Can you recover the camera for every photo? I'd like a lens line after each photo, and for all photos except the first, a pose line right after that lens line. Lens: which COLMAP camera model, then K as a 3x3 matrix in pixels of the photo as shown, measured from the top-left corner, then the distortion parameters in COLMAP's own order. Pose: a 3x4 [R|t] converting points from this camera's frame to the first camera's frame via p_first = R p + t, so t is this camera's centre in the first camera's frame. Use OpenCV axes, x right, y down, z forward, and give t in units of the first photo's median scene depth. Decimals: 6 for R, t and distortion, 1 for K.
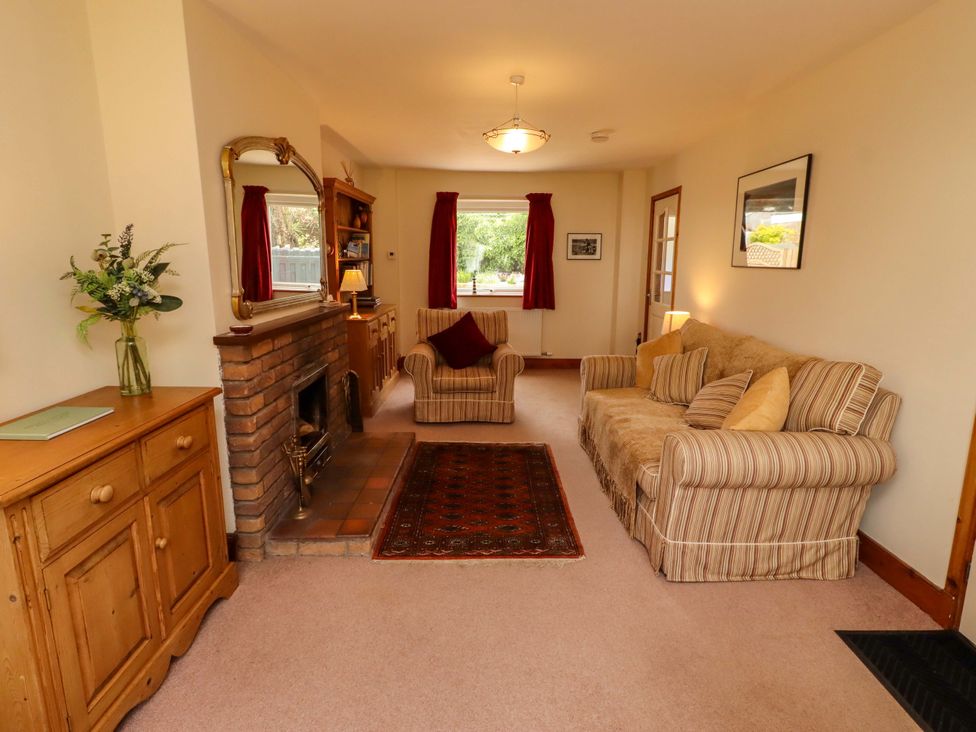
lens RADIAL K [[508.9, 0, 497.2], [0, 508.9, 355.8], [0, 0, 1]] dist [0.005689, -0.001197]
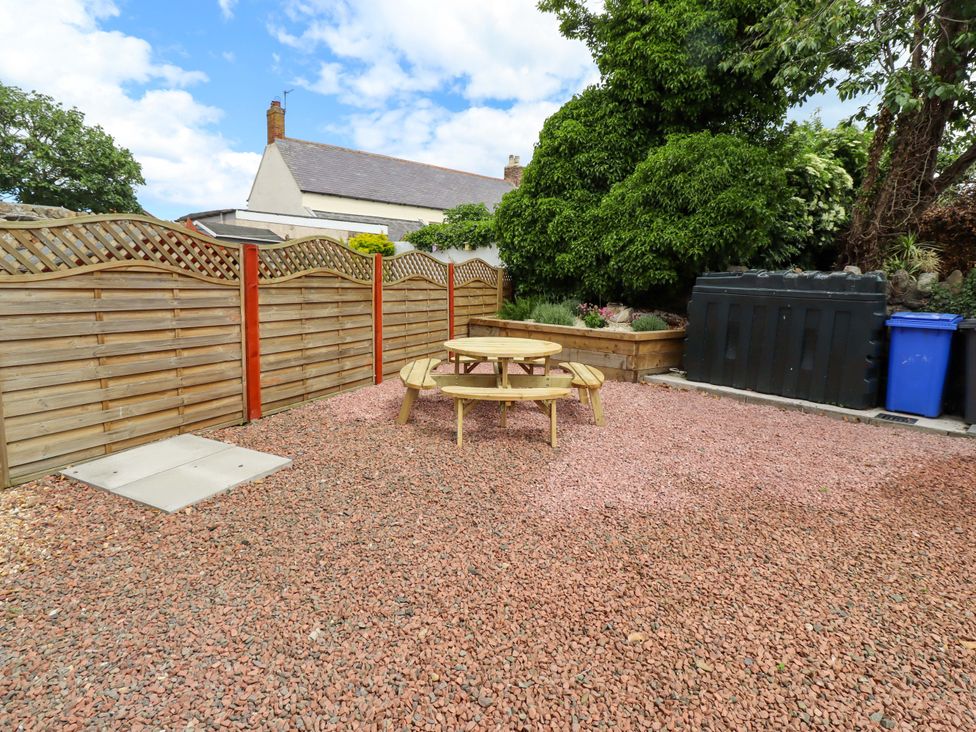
lens RADIAL K [[508.9, 0, 496.4], [0, 508.9, 353.2], [0, 0, 1]] dist [0.005689, -0.001197]
pose [[0.911466, 0.075237, -0.404436, 0.698621], [-0.098549, 0.994440, -0.037102, -0.406281], [0.399396, 0.073674, 0.913813, 2.363876]]
